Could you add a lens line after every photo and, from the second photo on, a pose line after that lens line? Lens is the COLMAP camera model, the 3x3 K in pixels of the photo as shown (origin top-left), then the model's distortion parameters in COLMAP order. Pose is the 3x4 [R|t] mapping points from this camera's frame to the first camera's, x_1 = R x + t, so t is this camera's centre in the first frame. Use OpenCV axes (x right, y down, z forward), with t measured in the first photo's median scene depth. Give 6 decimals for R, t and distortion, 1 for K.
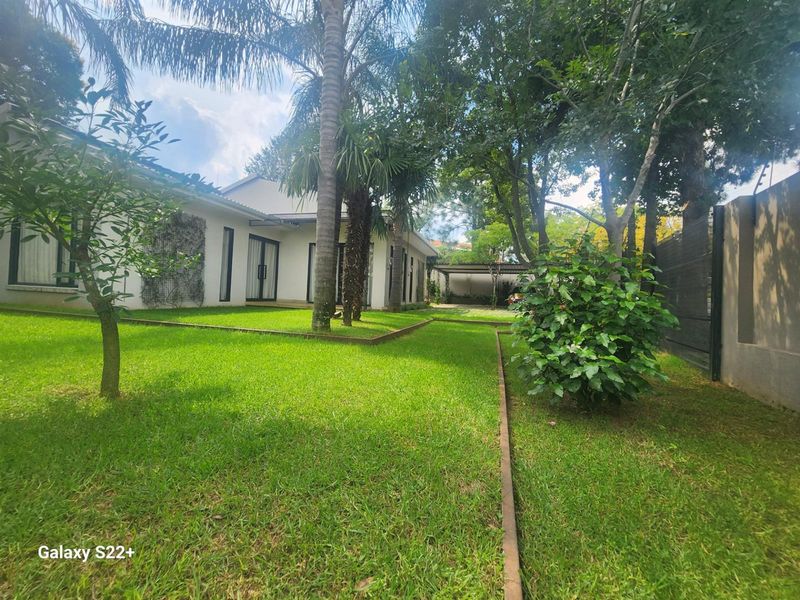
lens RADIAL K [[325.6, 0, 401.1], [0, 325.6, 293.5], [0, 0, 1]] dist [-0.001776, -0.001037]
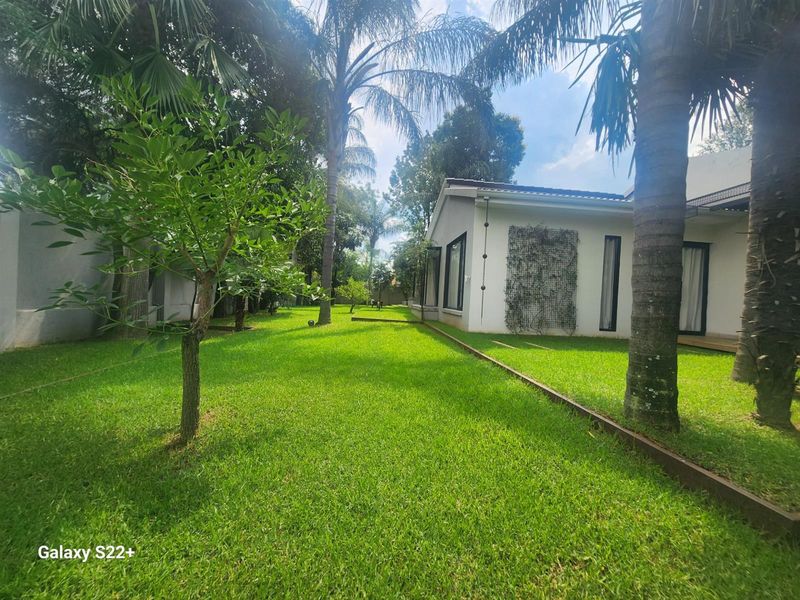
lens RADIAL K [[325.6, 0, 398.2], [0, 325.6, 293.1], [0, 0, 1]] dist [-0.001776, -0.001037]
pose [[0.334945, -0.039263, -0.941419, 0.027344], [-0.030925, 0.998135, -0.052631, -0.010187], [0.941730, 0.046742, 0.333107, 0.289899]]
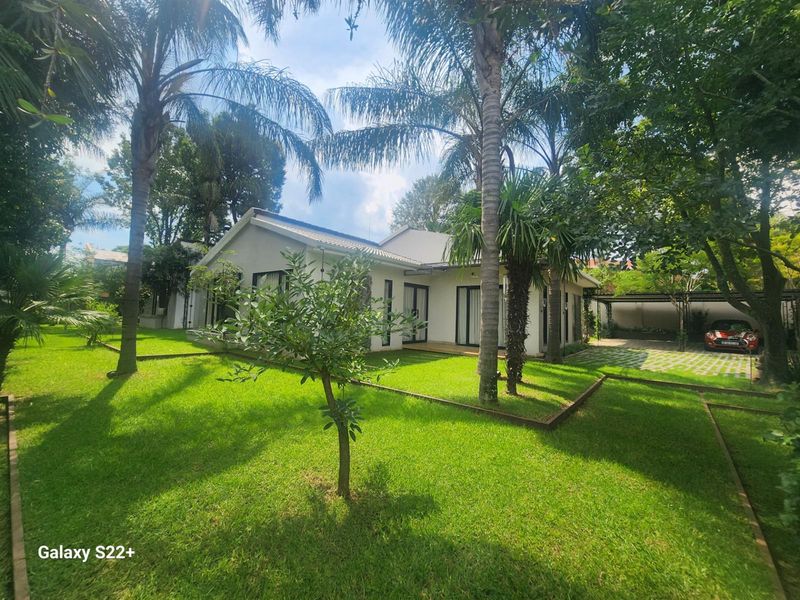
lens RADIAL K [[325.6, 0, 400.0], [0, 325.6, 296.2], [0, 0, 1]] dist [-0.001776, -0.001037]
pose [[0.914824, -0.037398, -0.402116, -0.043670], [0.013070, 0.997923, -0.063074, -0.081185], [0.403640, 0.052446, 0.913413, -0.016374]]
